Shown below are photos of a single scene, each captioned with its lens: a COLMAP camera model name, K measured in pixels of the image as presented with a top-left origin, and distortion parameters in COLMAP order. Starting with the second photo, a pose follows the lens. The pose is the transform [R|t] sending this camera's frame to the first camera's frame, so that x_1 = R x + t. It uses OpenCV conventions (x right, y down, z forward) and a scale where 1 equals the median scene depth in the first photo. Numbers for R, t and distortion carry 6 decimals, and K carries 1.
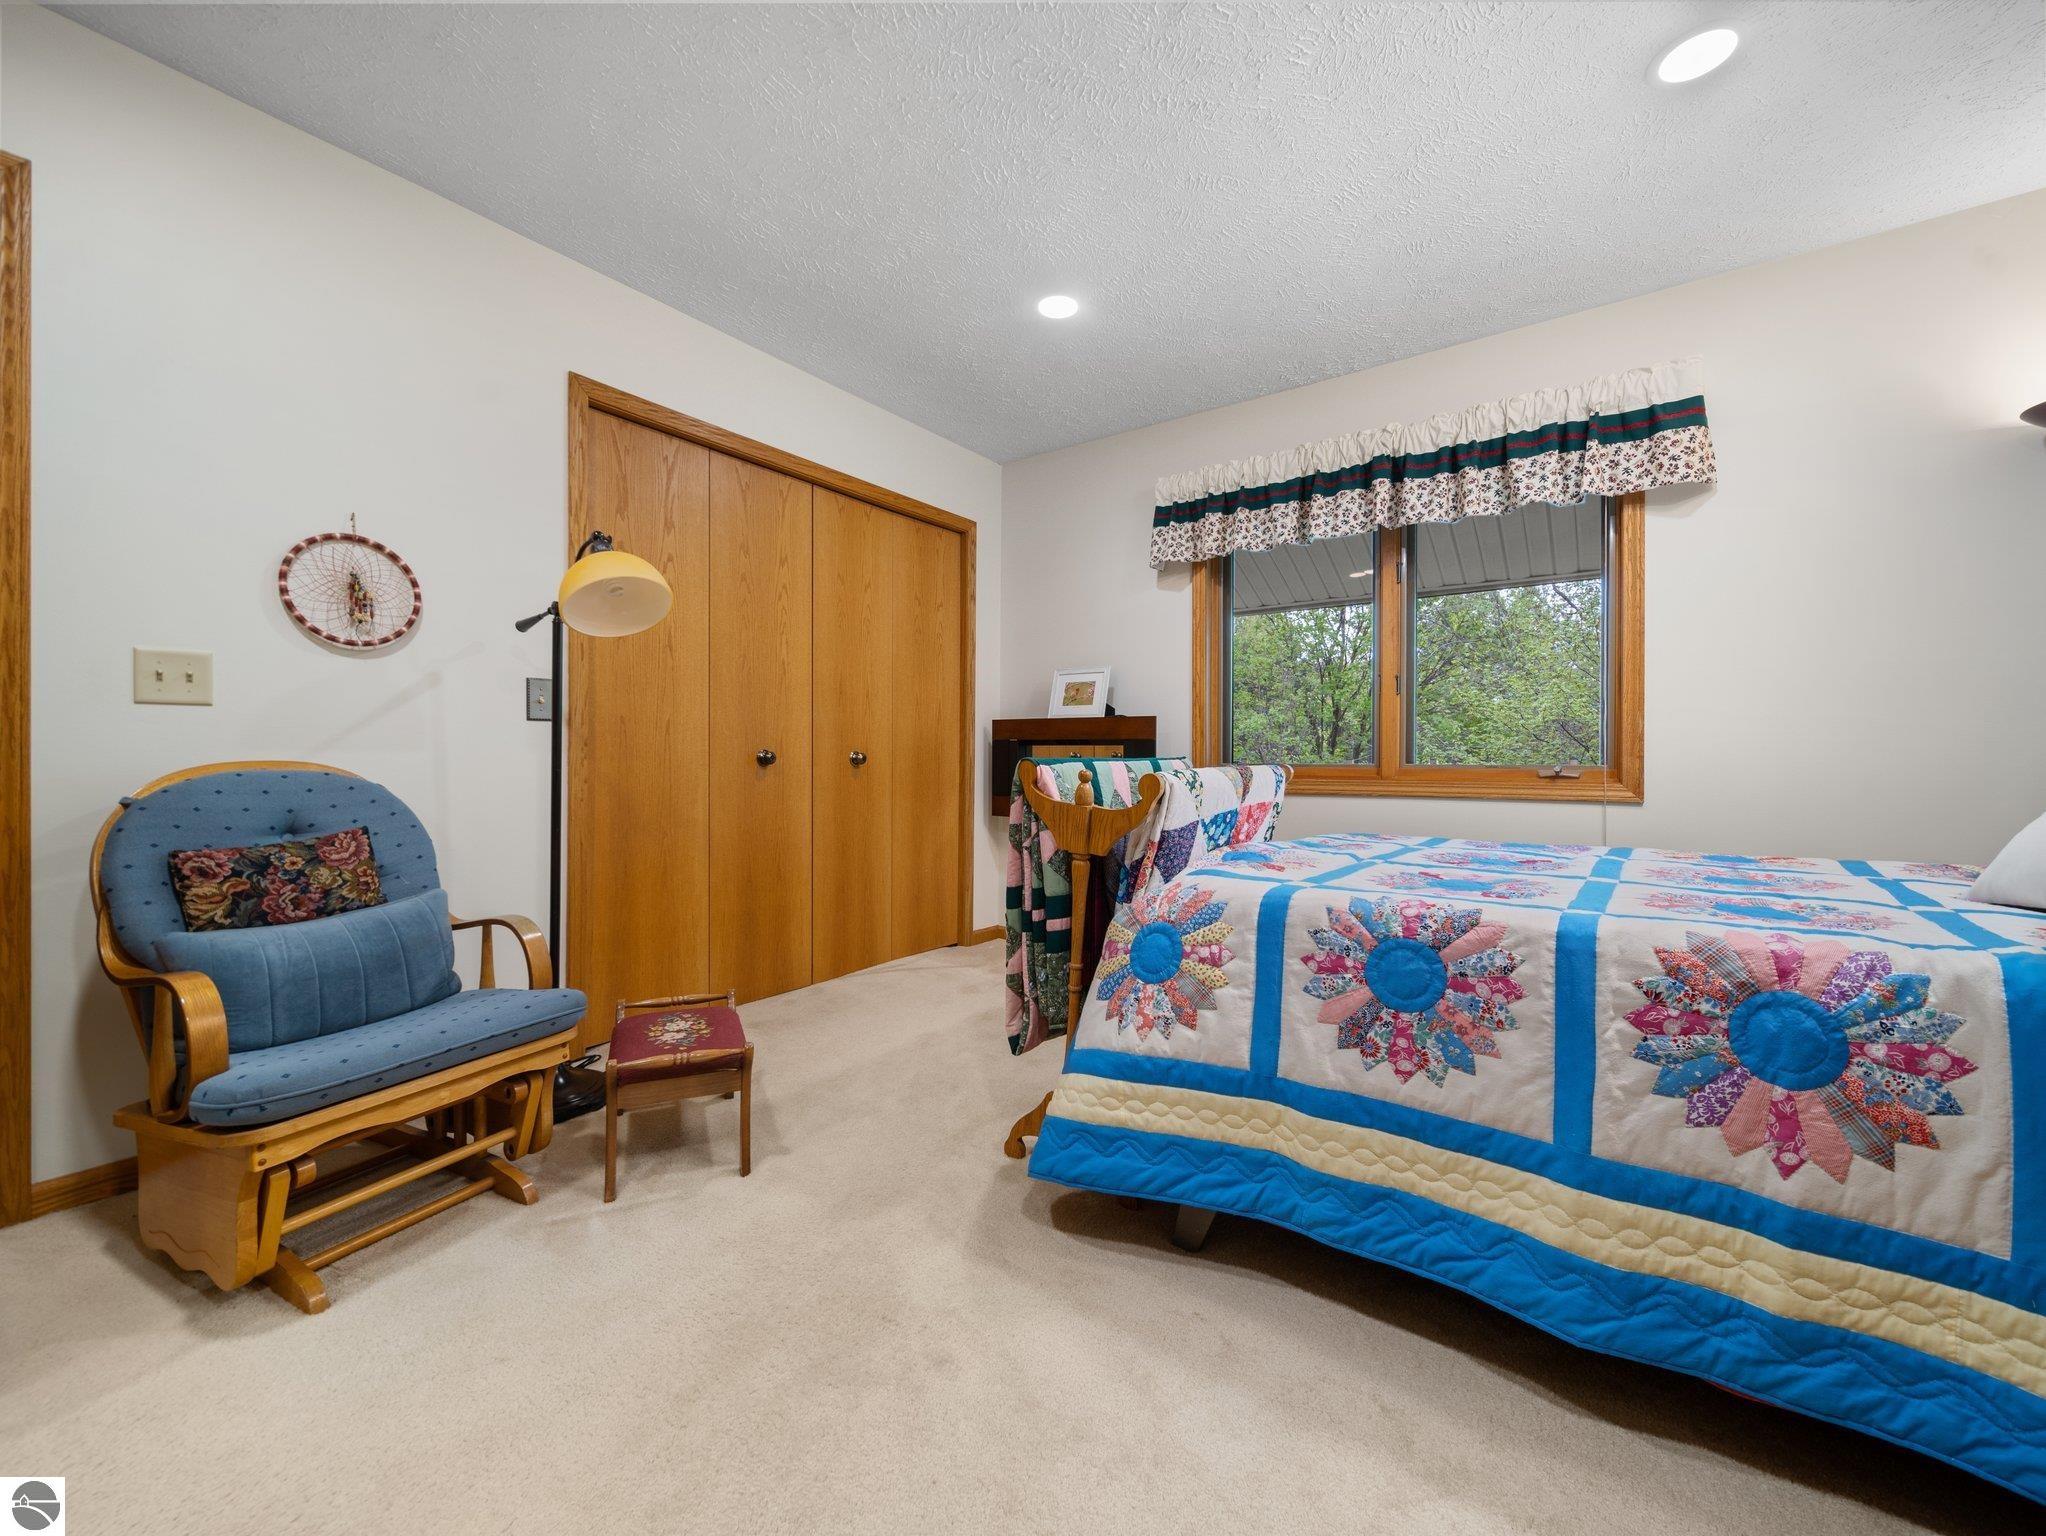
lens RADIAL K [[807.5, 0, 1023.0], [0, 807.5, 768.0], [0, 0, 1]] dist [-0.001035, 0.000012]
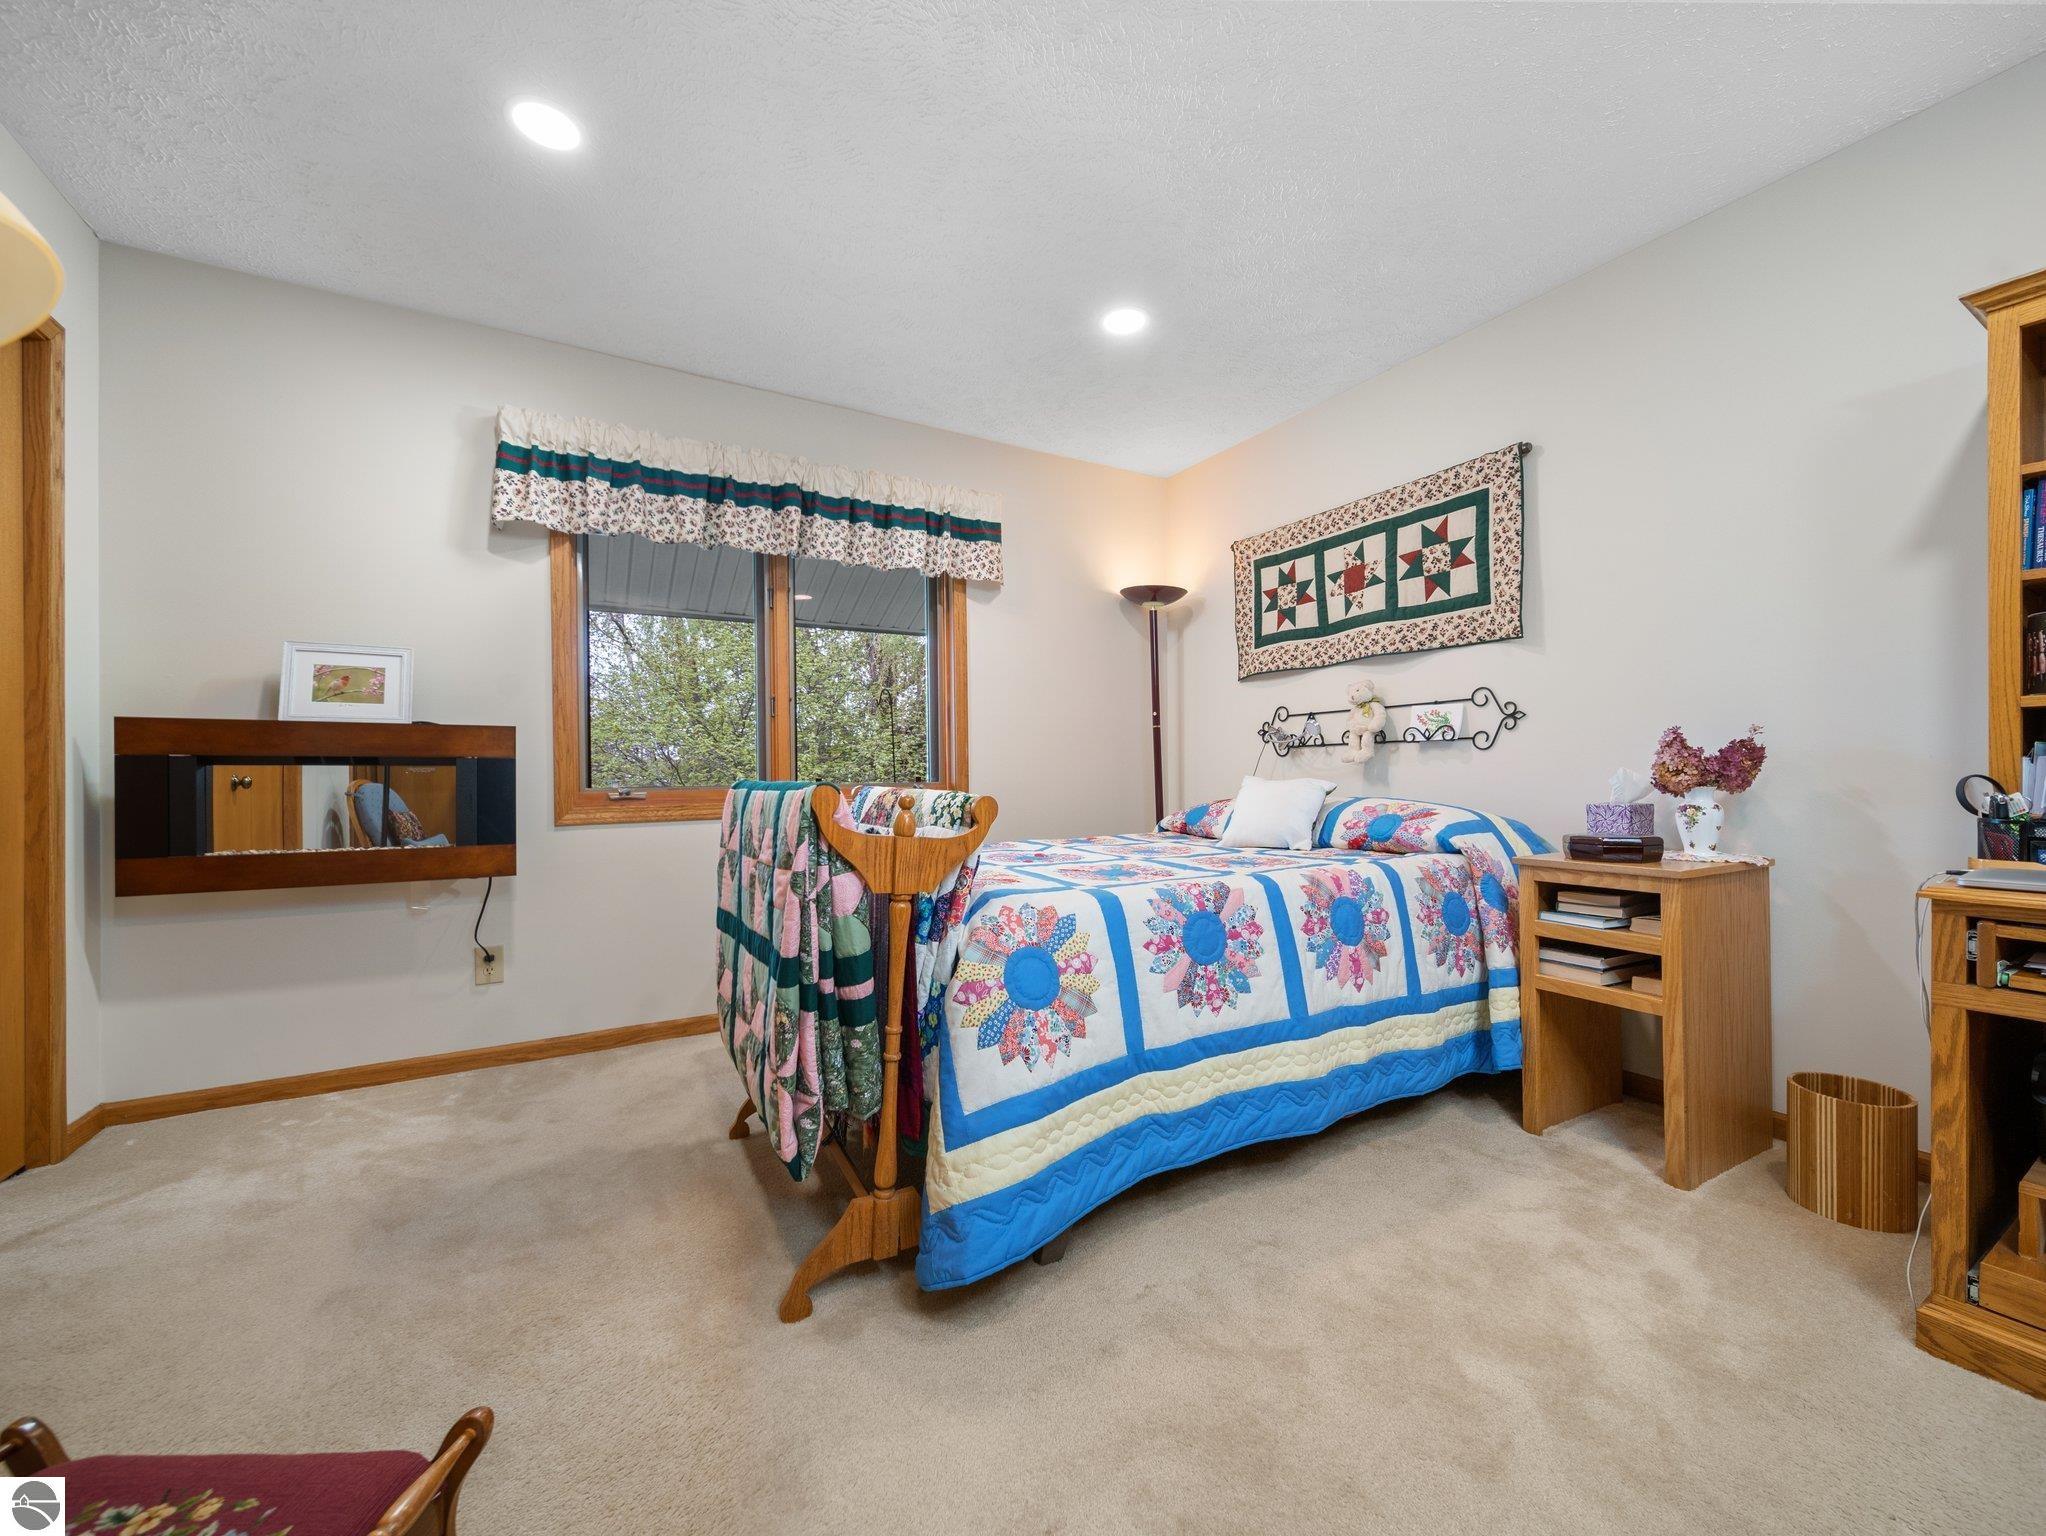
lens RADIAL K [[834.1, 0, 1023.0], [0, 834.1, 768.0], [0, 0, 1]] dist [0.001125, 0.000083]
pose [[0.389407, -0.000243, 0.921066, -0.651268], [0.023126, 0.999687, -0.009513, -0.015211], [-0.920776, 0.025005, 0.389291, 0.509001]]
